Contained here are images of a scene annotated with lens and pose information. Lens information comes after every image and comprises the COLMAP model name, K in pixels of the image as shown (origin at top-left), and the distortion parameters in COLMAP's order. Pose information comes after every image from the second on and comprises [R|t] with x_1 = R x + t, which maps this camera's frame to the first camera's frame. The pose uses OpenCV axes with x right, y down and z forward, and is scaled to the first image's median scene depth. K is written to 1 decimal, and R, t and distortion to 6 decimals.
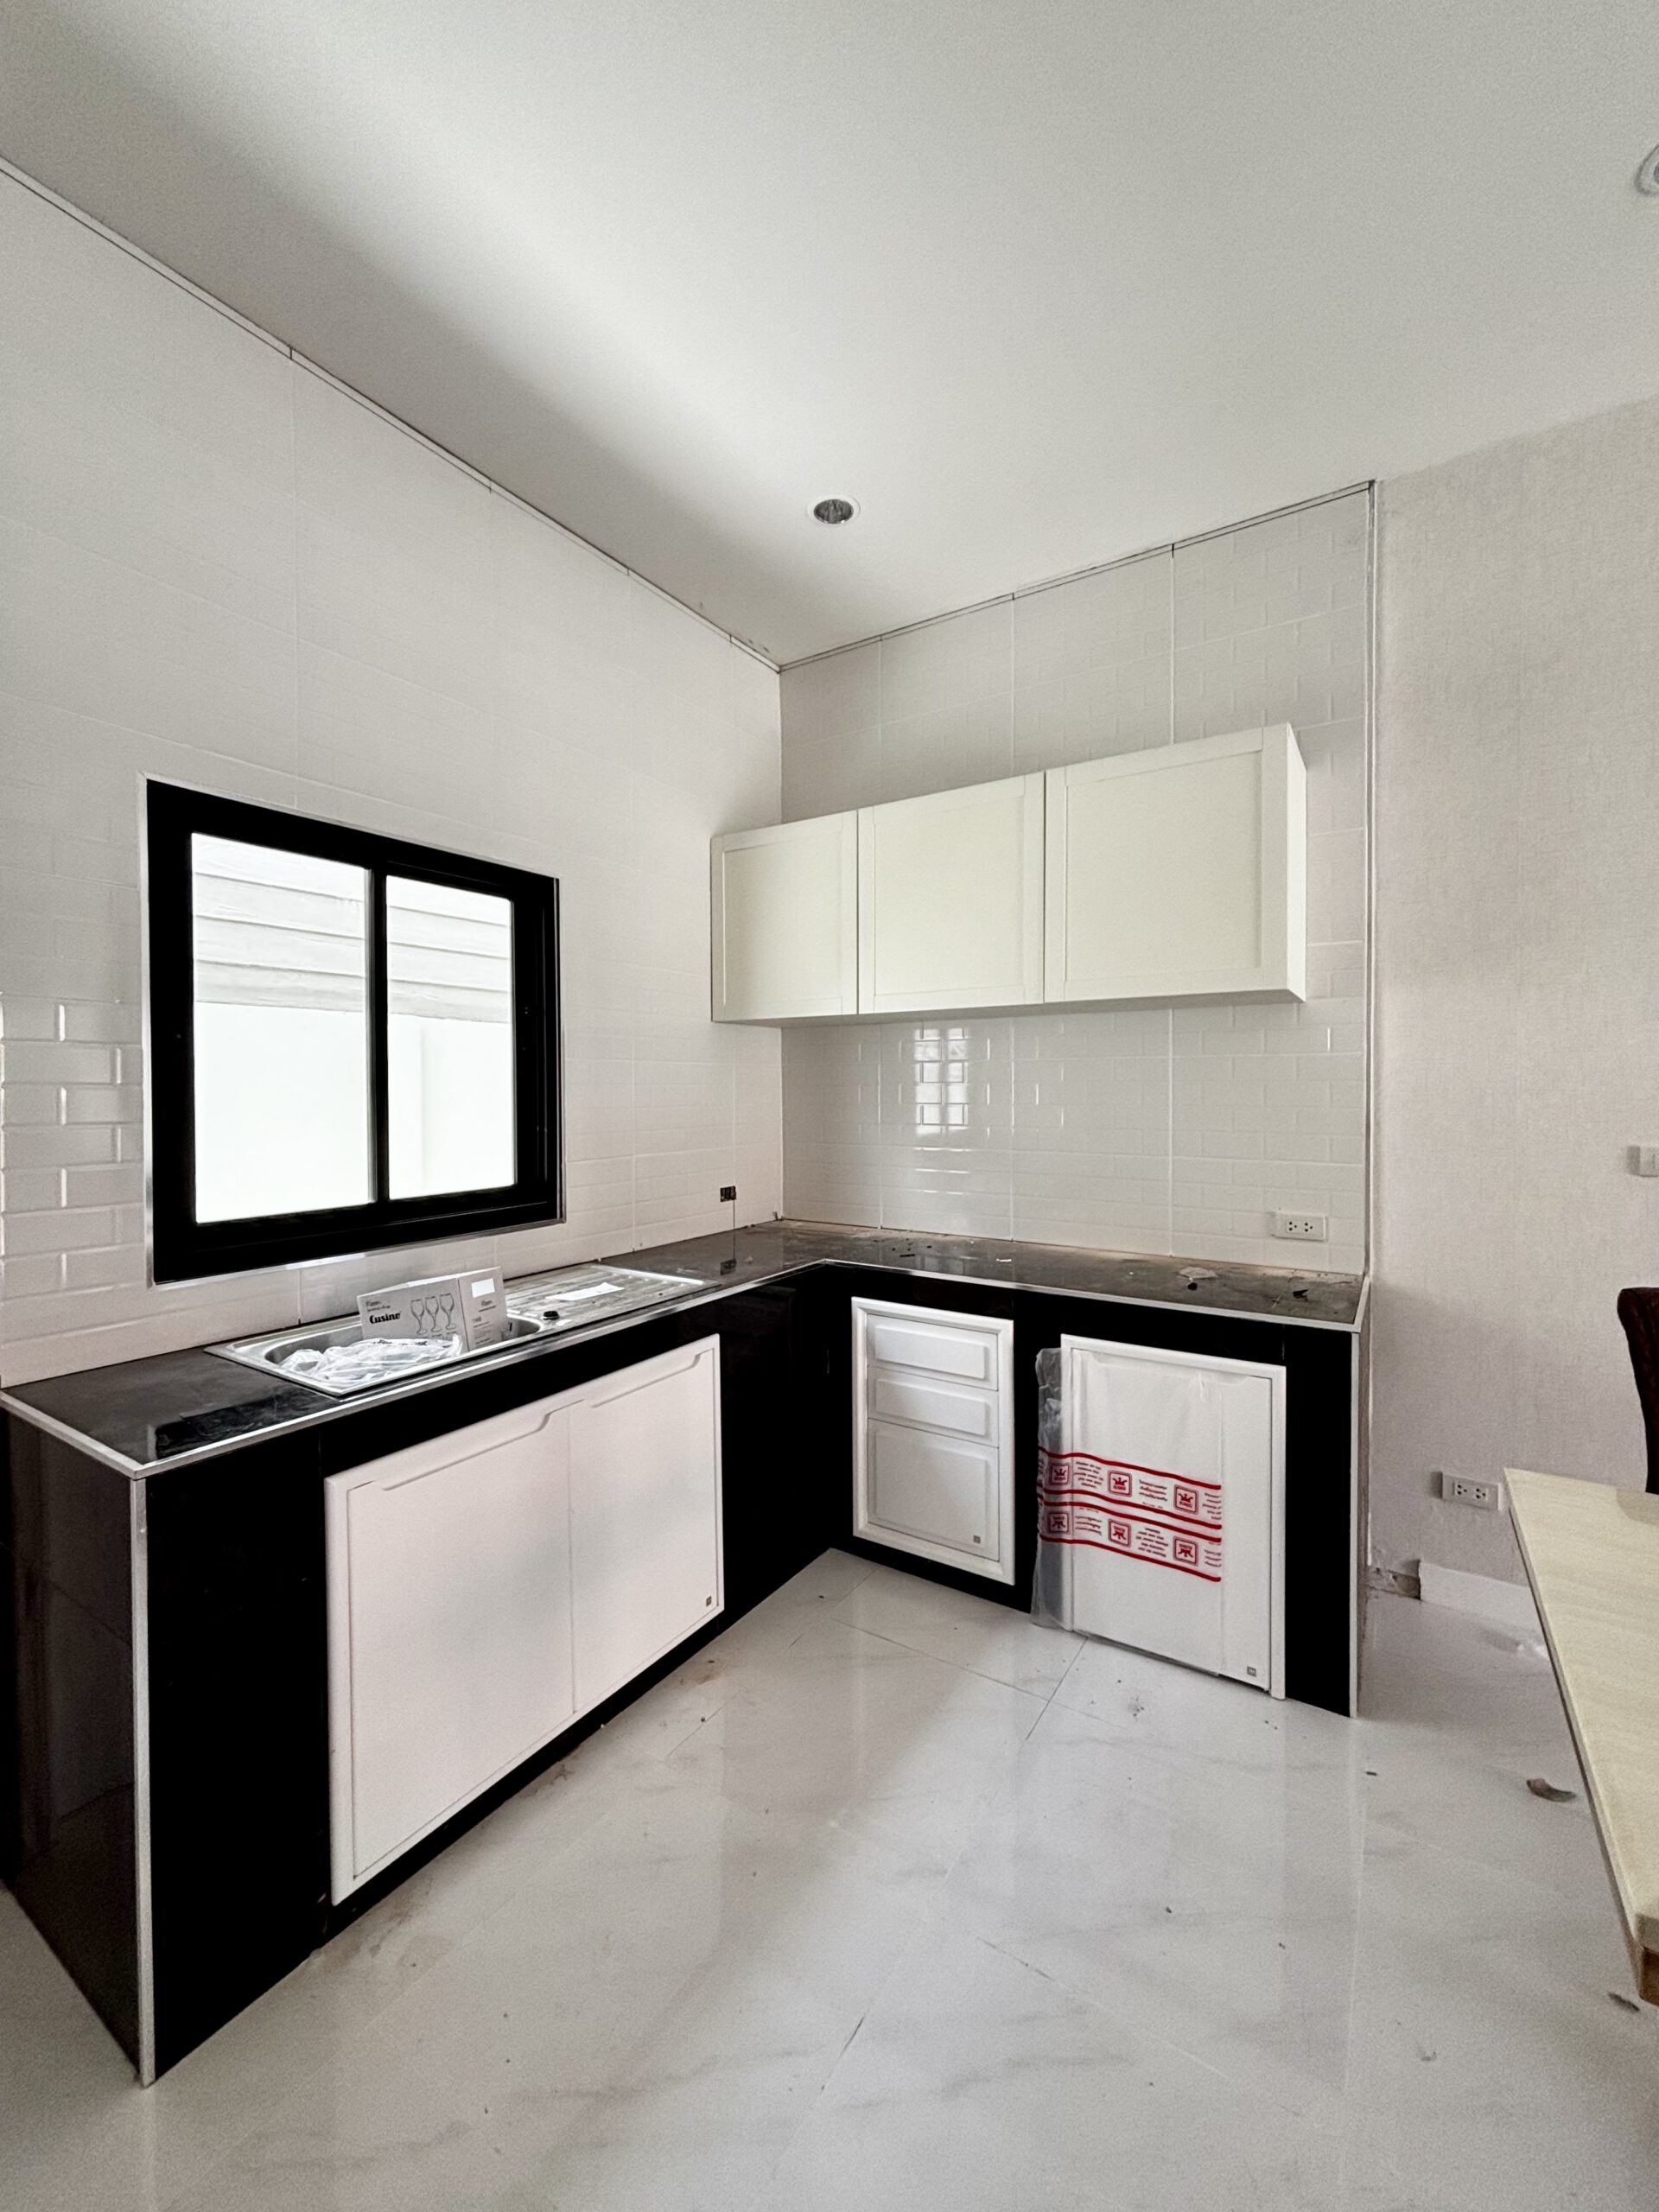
lens RADIAL K [[883.9, 0, 822.7], [0, 883.9, 1095.5], [0, 0, 1]] dist [0.001251, -0.000237]
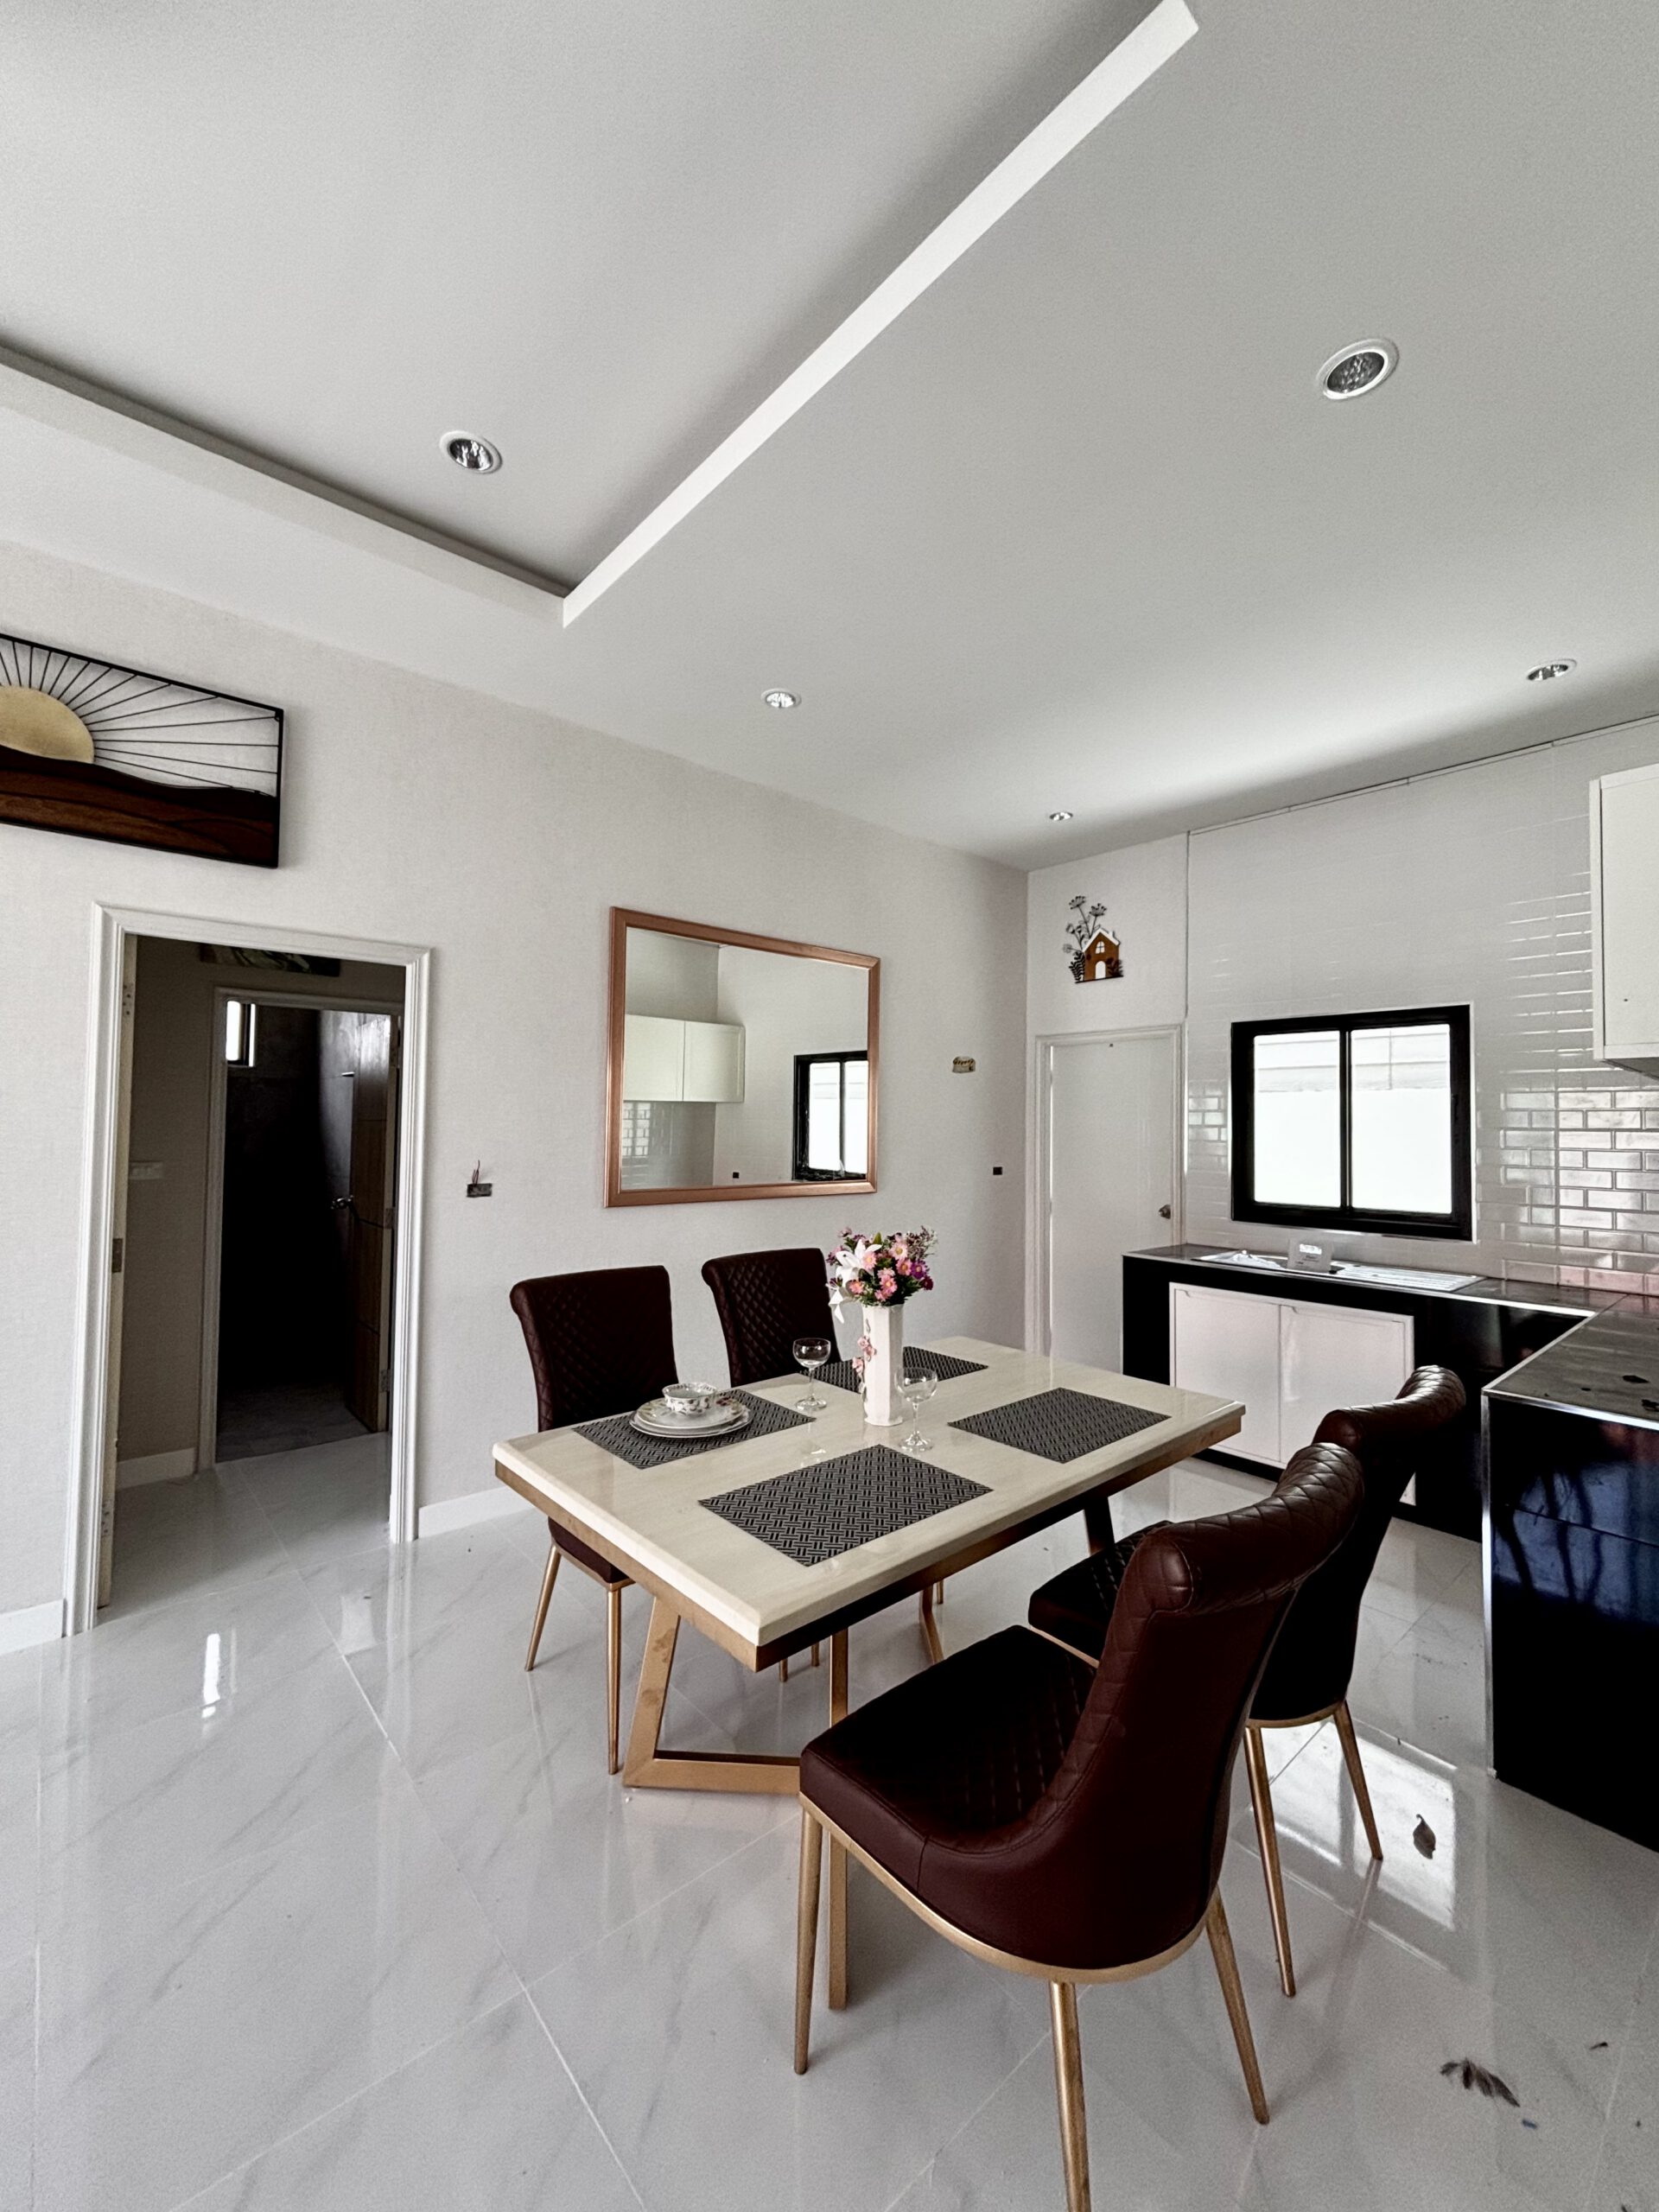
lens RADIAL K [[900.5, 0, 825.7], [0, 900.5, 1102.0], [0, 0, 1]] dist [0.001303, 0.000289]
pose [[-0.272949, -0.035596, -0.961370, 1.407308], [-0.033197, 0.999069, -0.027566, -0.010237], [0.961456, 0.024390, -0.273876, 0.403171]]
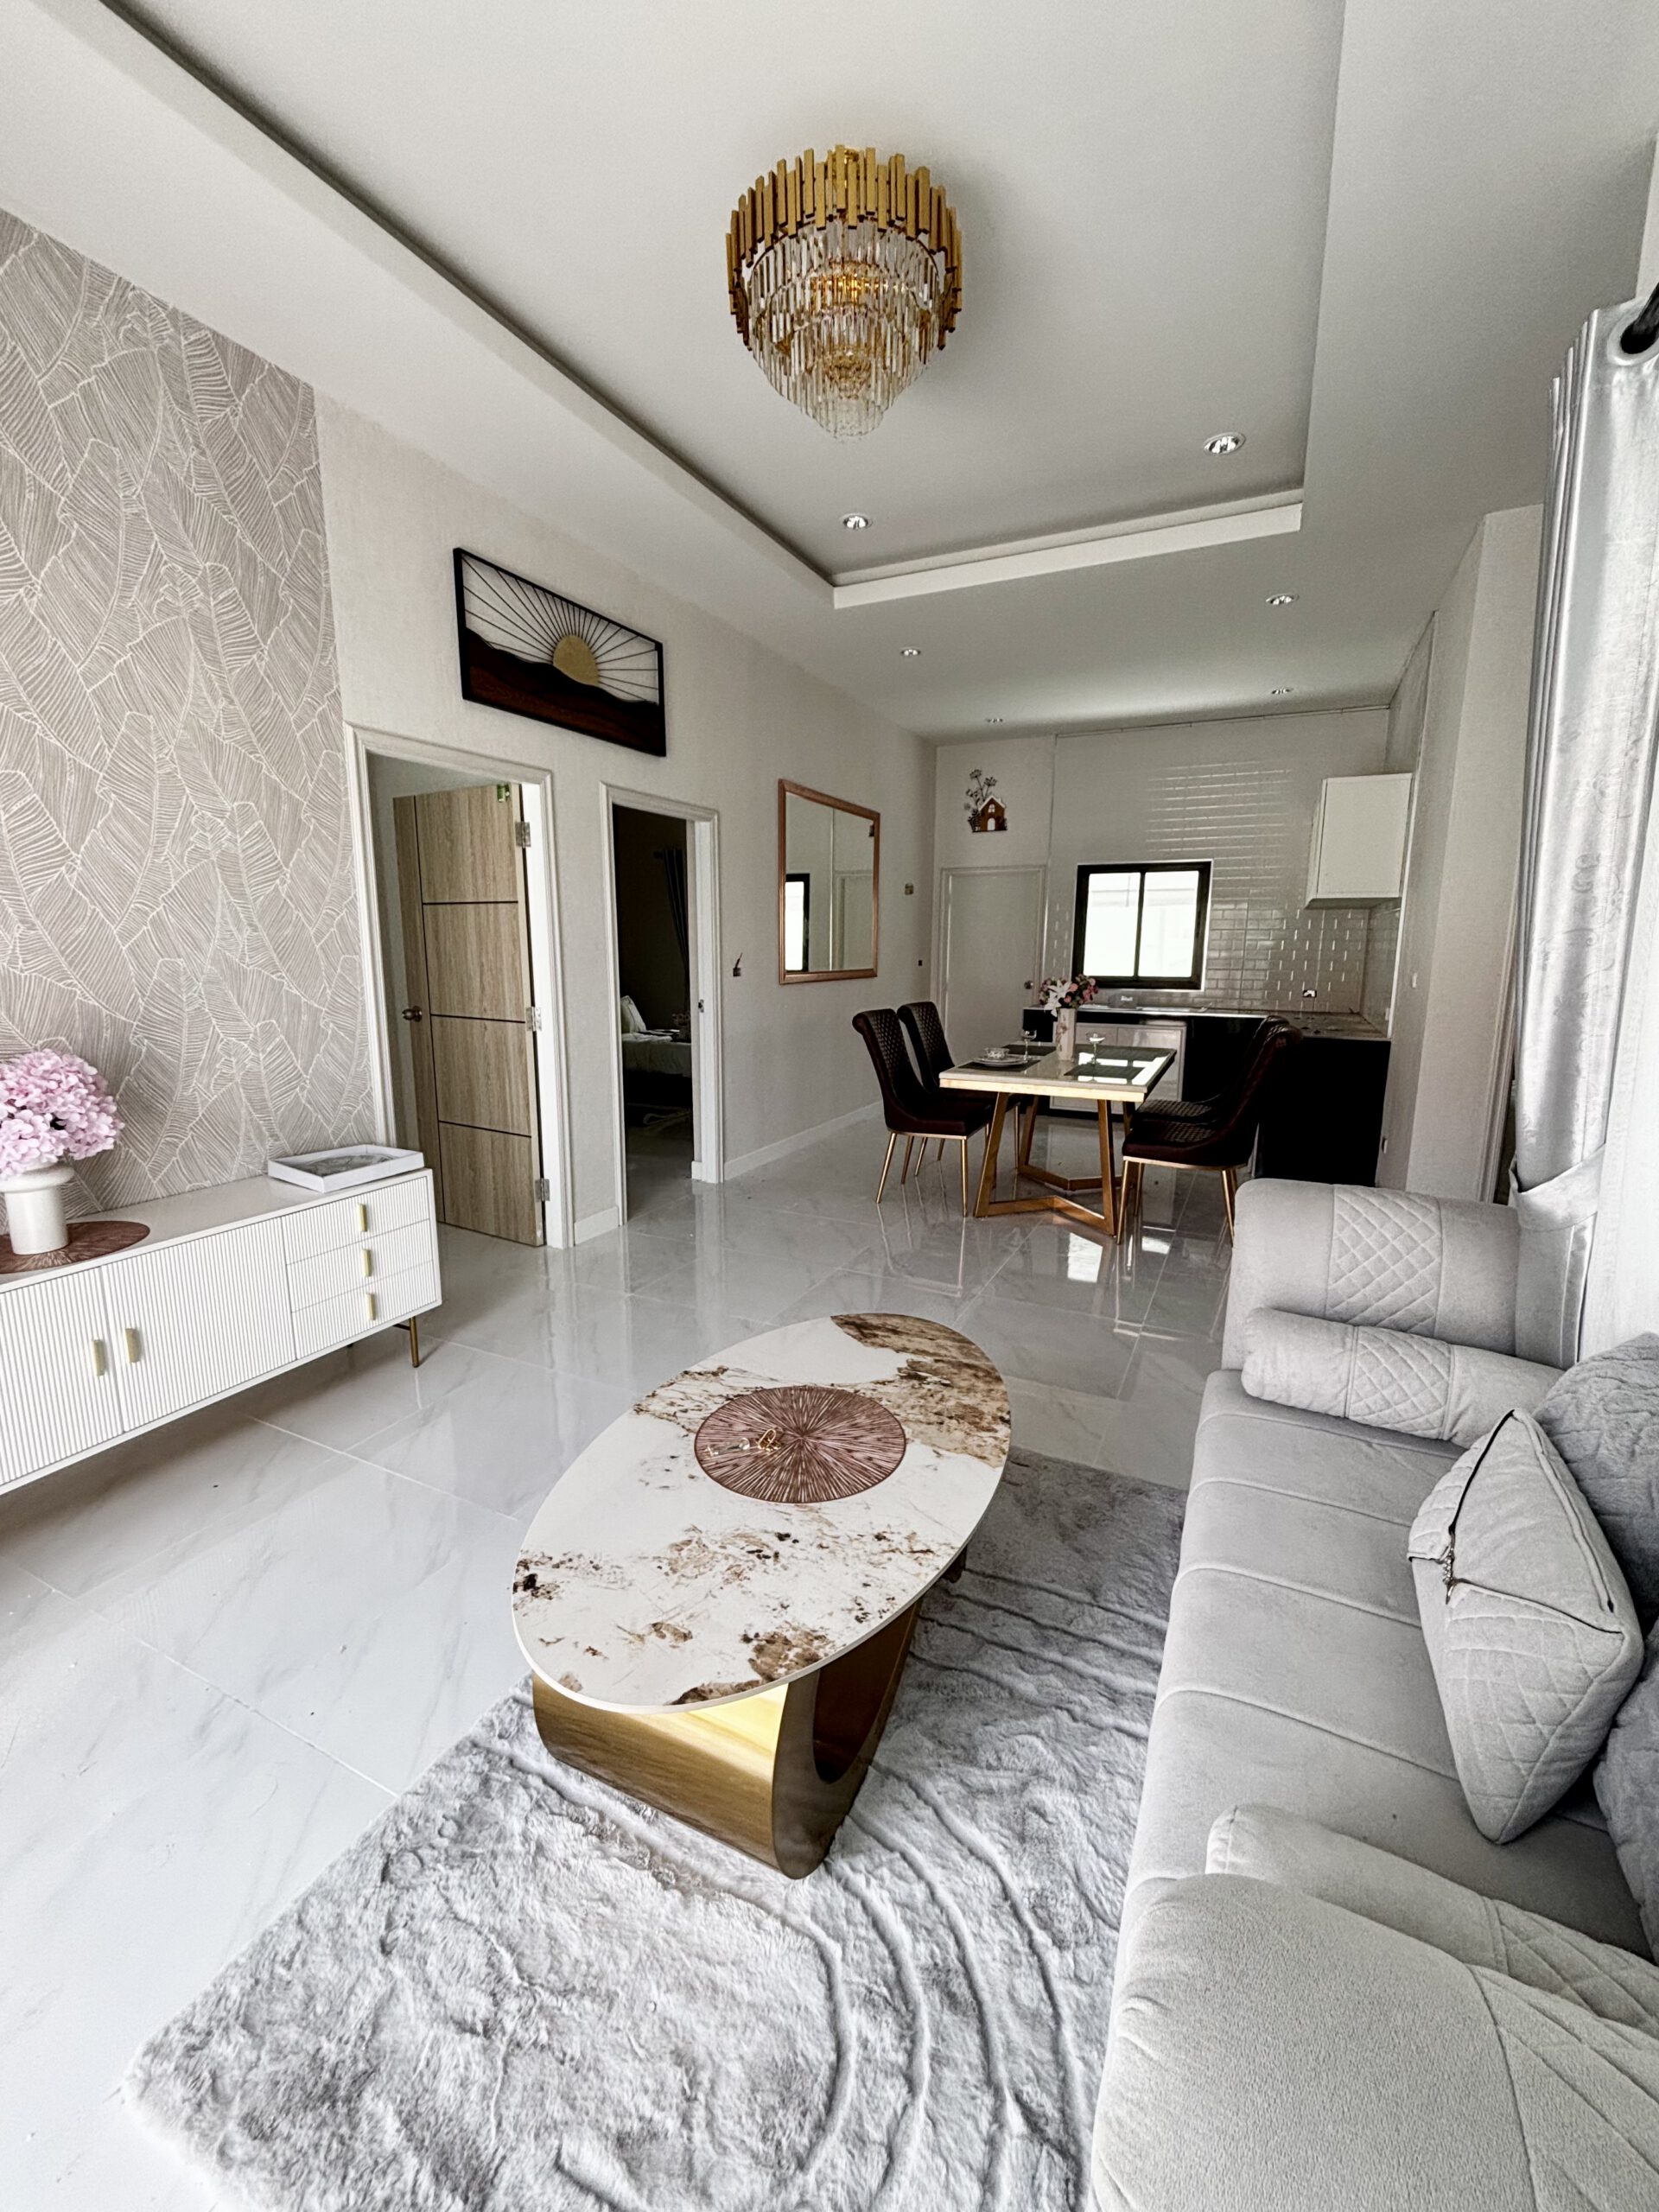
lens RADIAL K [[900.5, 0, 825.7], [0, 900.5, 1102.0], [0, 0, 1]] dist [0.001303, 0.000289]
pose [[0.112128, 0.168131, -0.979367, 2.346632], [-0.025253, 0.985746, 0.166335, 0.046287], [0.993373, 0.006081, 0.114775, -0.446368]]
